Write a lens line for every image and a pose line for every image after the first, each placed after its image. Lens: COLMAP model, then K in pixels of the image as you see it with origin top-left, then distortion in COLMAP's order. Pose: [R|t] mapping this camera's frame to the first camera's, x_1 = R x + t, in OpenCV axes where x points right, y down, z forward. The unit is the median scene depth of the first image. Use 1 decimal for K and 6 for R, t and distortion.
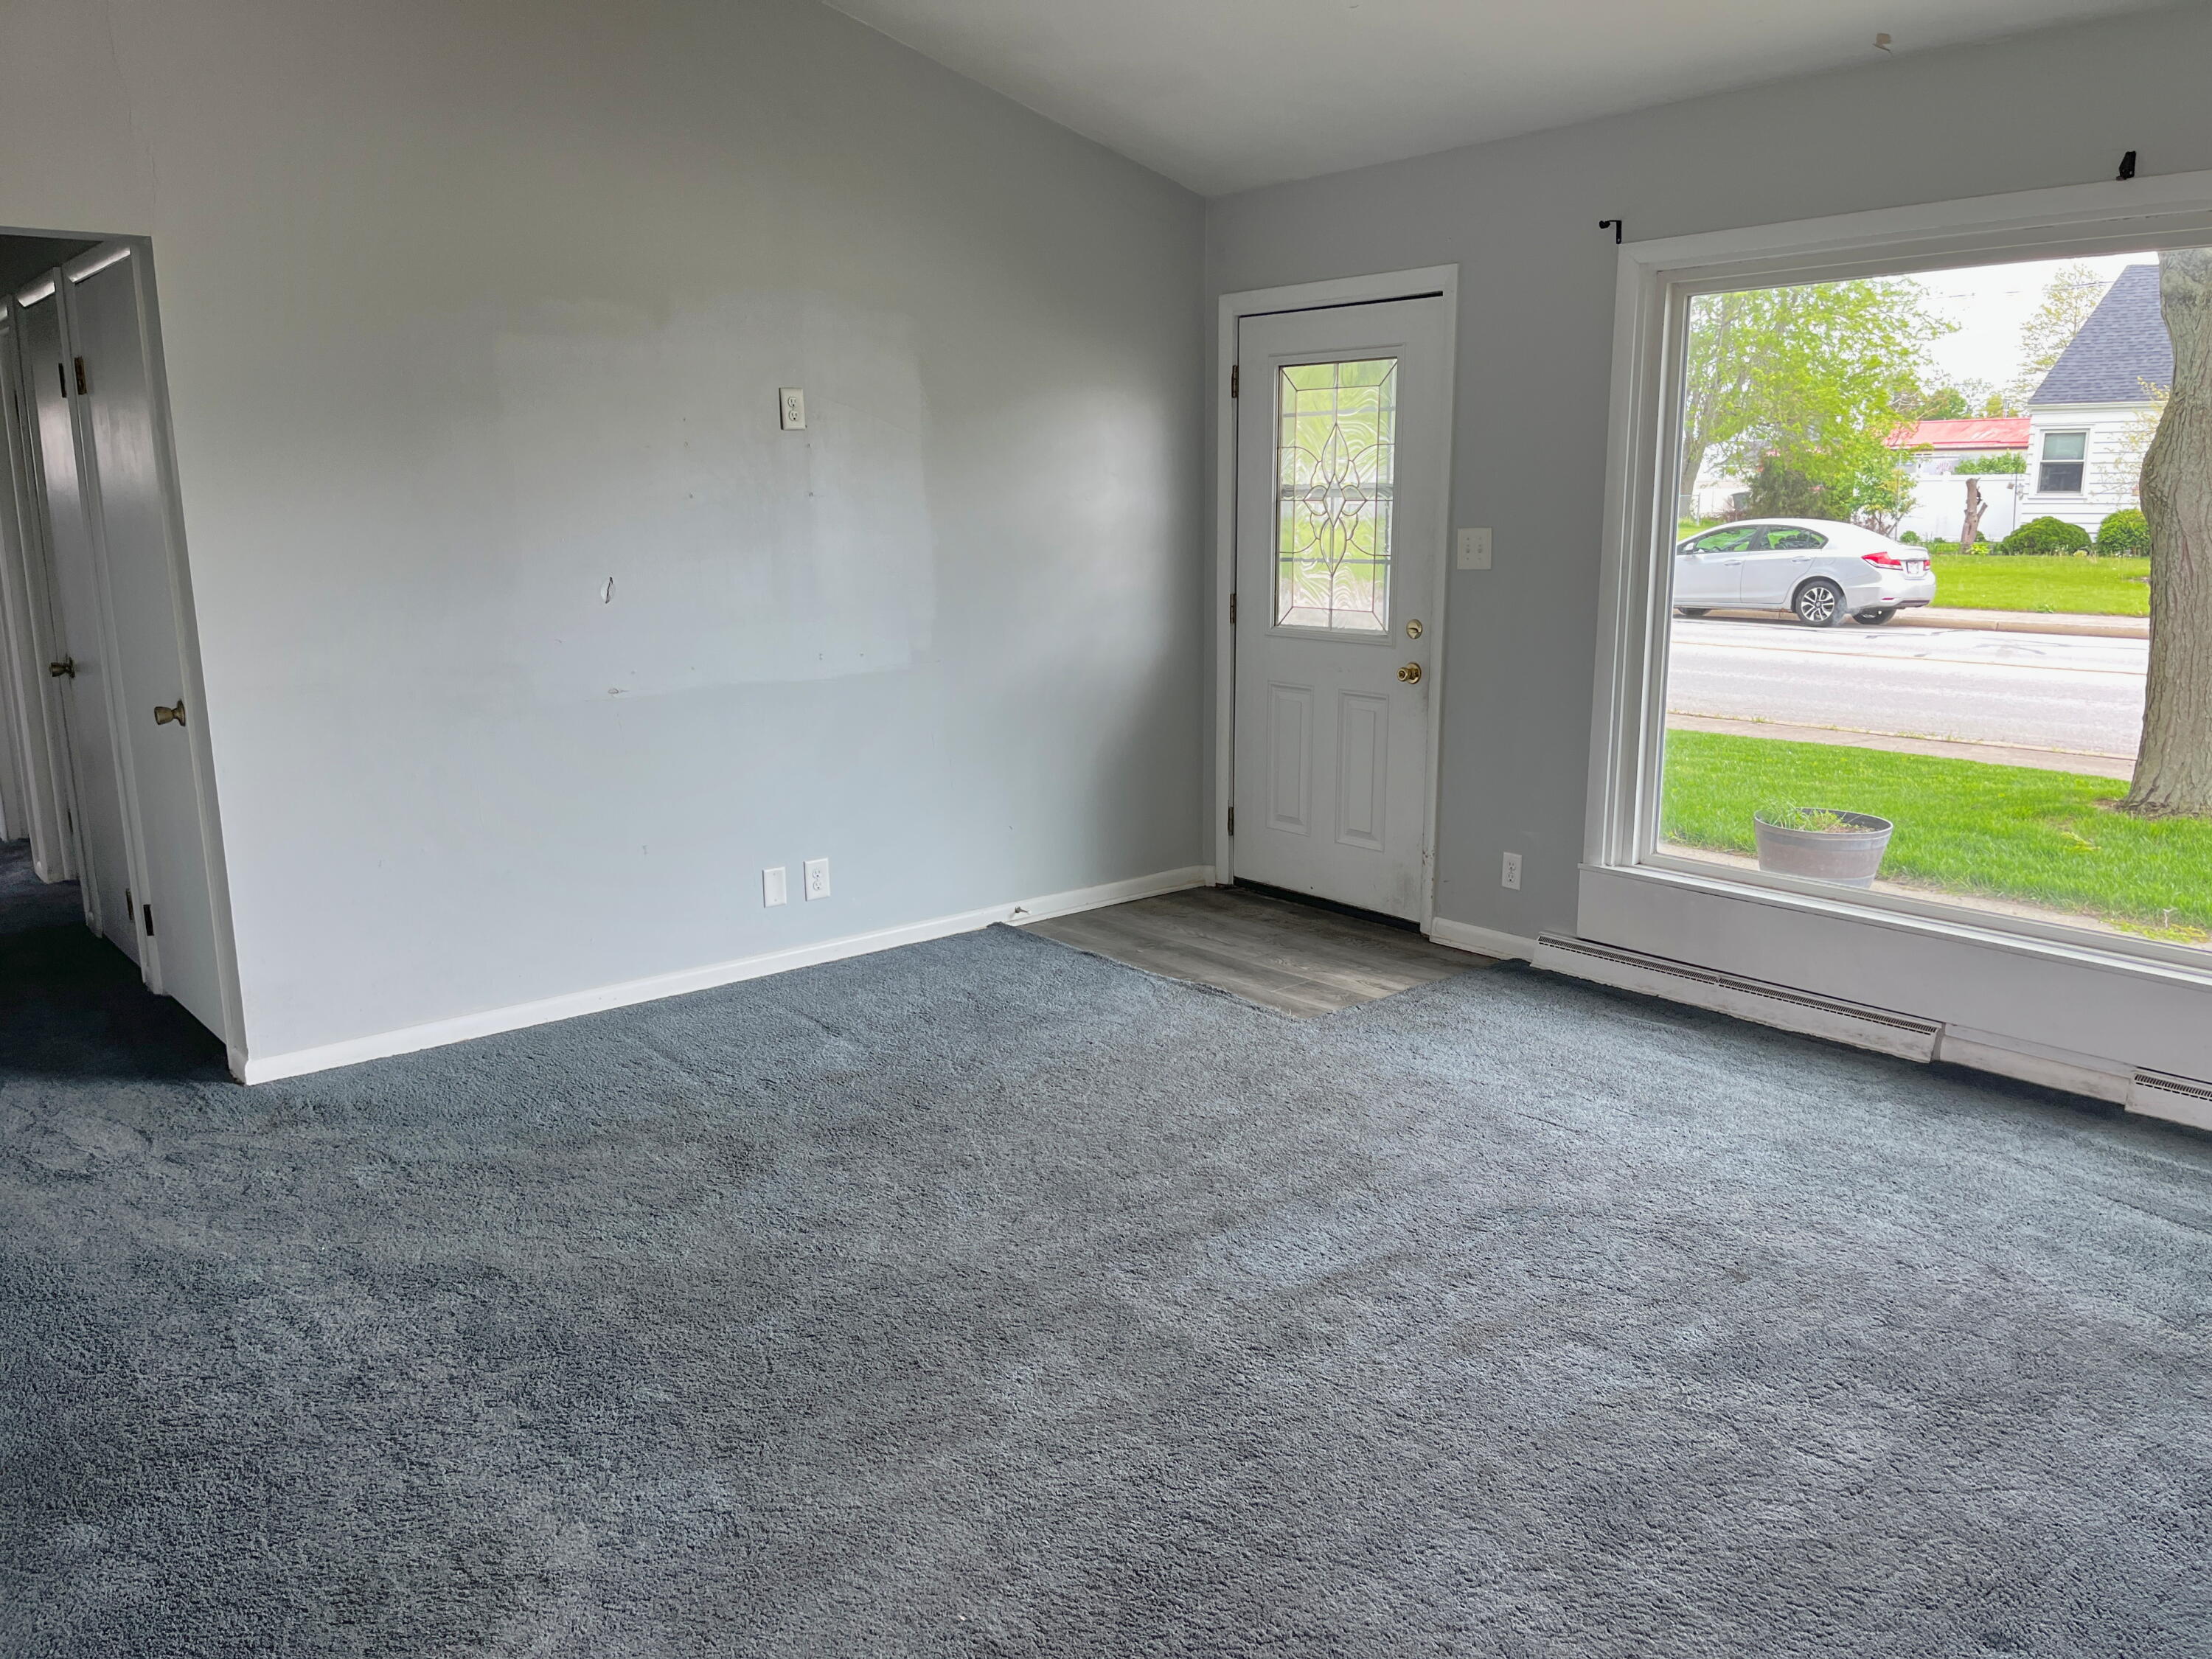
lens RADIAL K [[1675.4, 0, 1120.3], [0, 1675.4, 834.3], [0, 0, 1]] dist [0.051251, -0.077974]
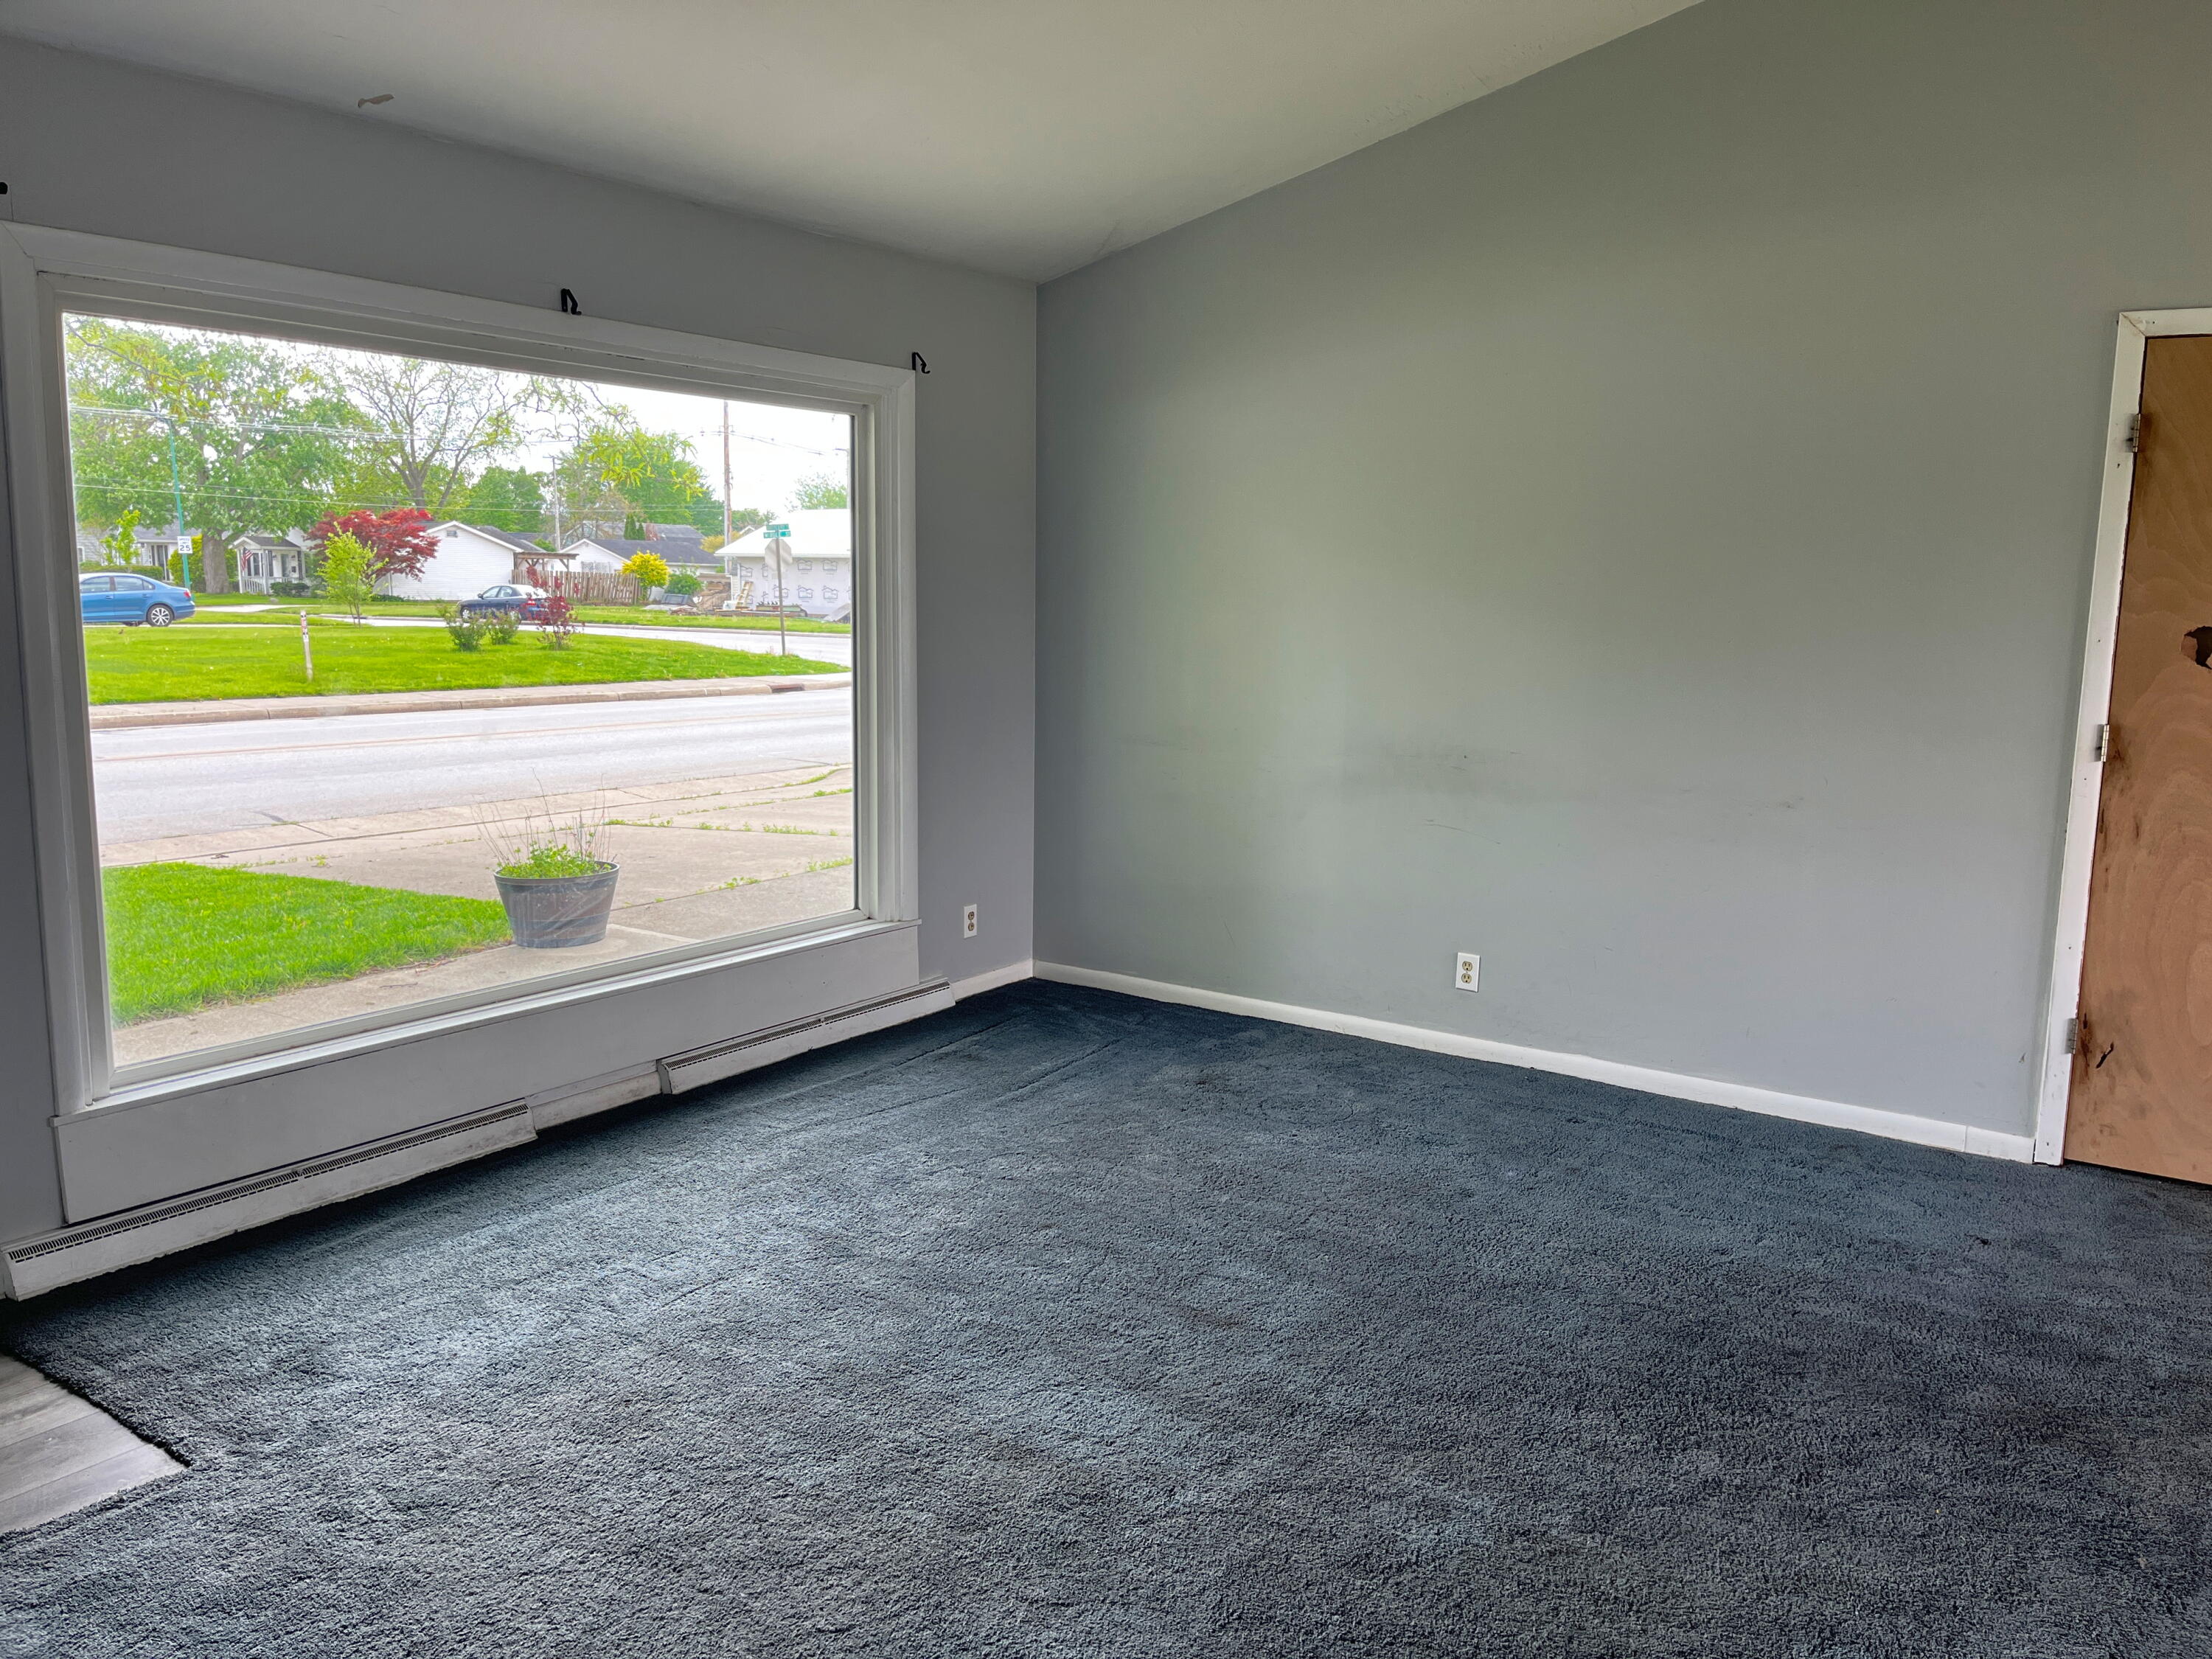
lens RADIAL K [[1656.2, 0, 1172.4], [0, 1656.2, 798.0], [0, 0, 1]] dist [0.006650, 0.002198]
pose [[-0.276562, -0.117311, 0.953809, -0.554451], [0.182956, 0.967941, 0.172099, -0.164141], [-0.943419, 0.222101, -0.246233, 0.841583]]
